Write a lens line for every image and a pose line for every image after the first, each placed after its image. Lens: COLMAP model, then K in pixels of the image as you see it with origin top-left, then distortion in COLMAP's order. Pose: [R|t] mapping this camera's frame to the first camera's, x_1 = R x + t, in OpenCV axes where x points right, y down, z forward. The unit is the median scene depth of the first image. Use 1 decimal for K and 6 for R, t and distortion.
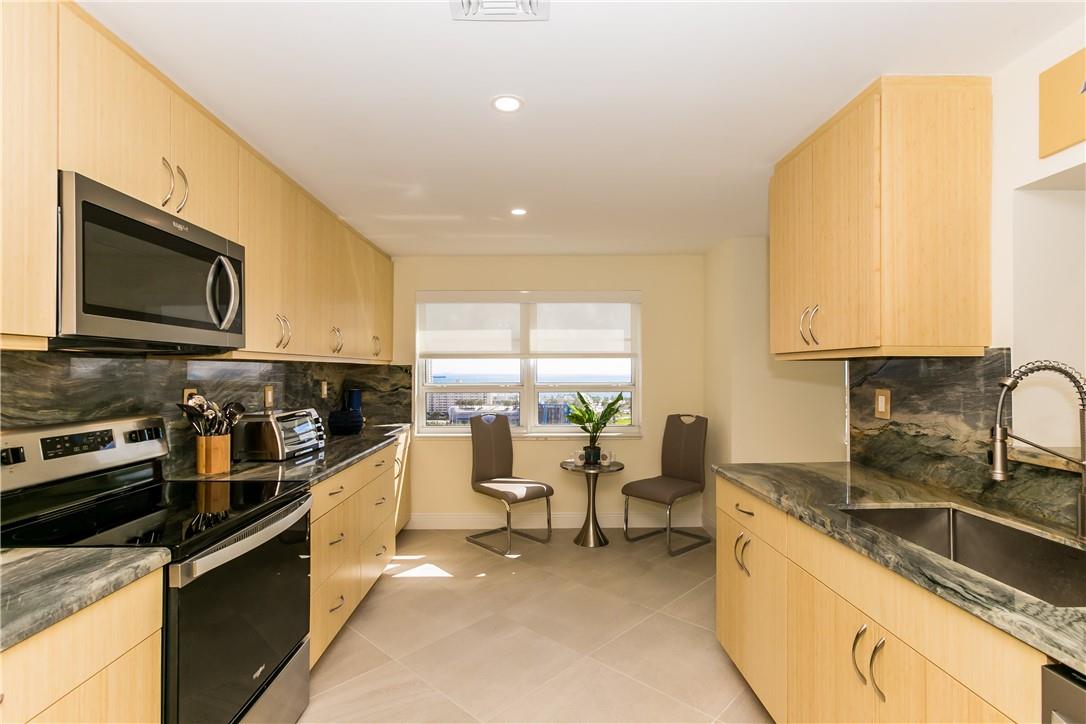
lens RADIAL K [[509.4, 0, 543.0], [0, 509.4, 362.0], [0, 0, 1]] dist [0.002413, 0.000408]
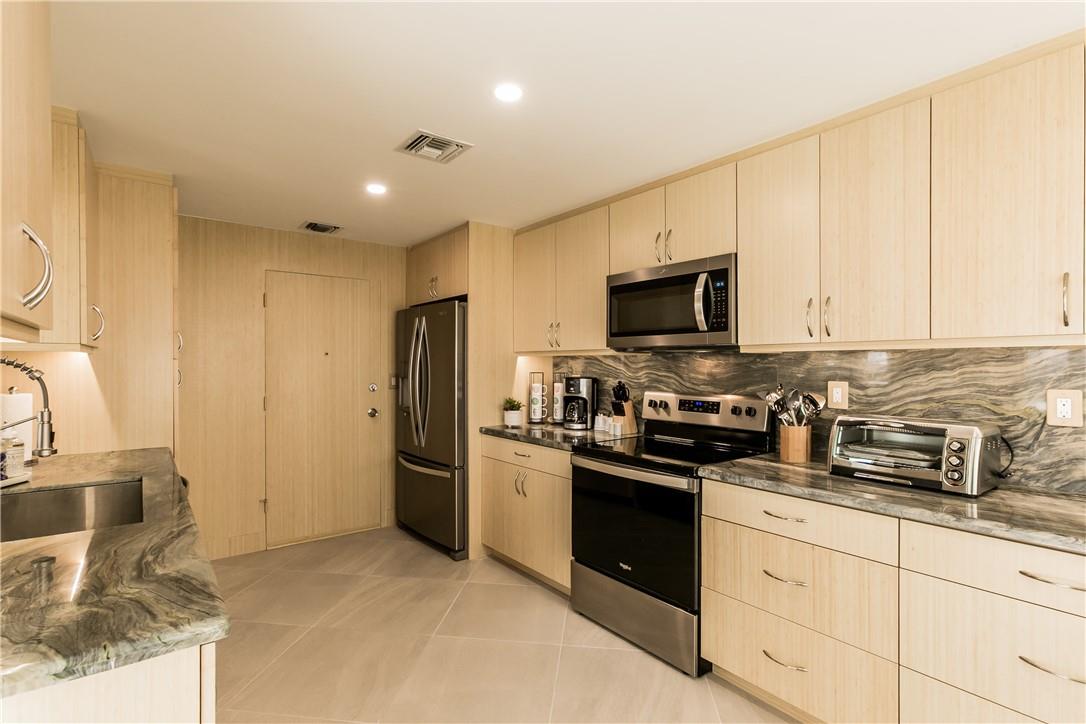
lens RADIAL K [[509.4, 0, 543.0], [0, 509.4, 362.0], [0, 0, 1]] dist [0.002413, 0.000408]
pose [[-0.799227, -0.003054, -0.601021, 0.517553], [0.009819, 0.999787, -0.018138, 0.037579], [0.600949, -0.020398, -0.799027, 2.021703]]
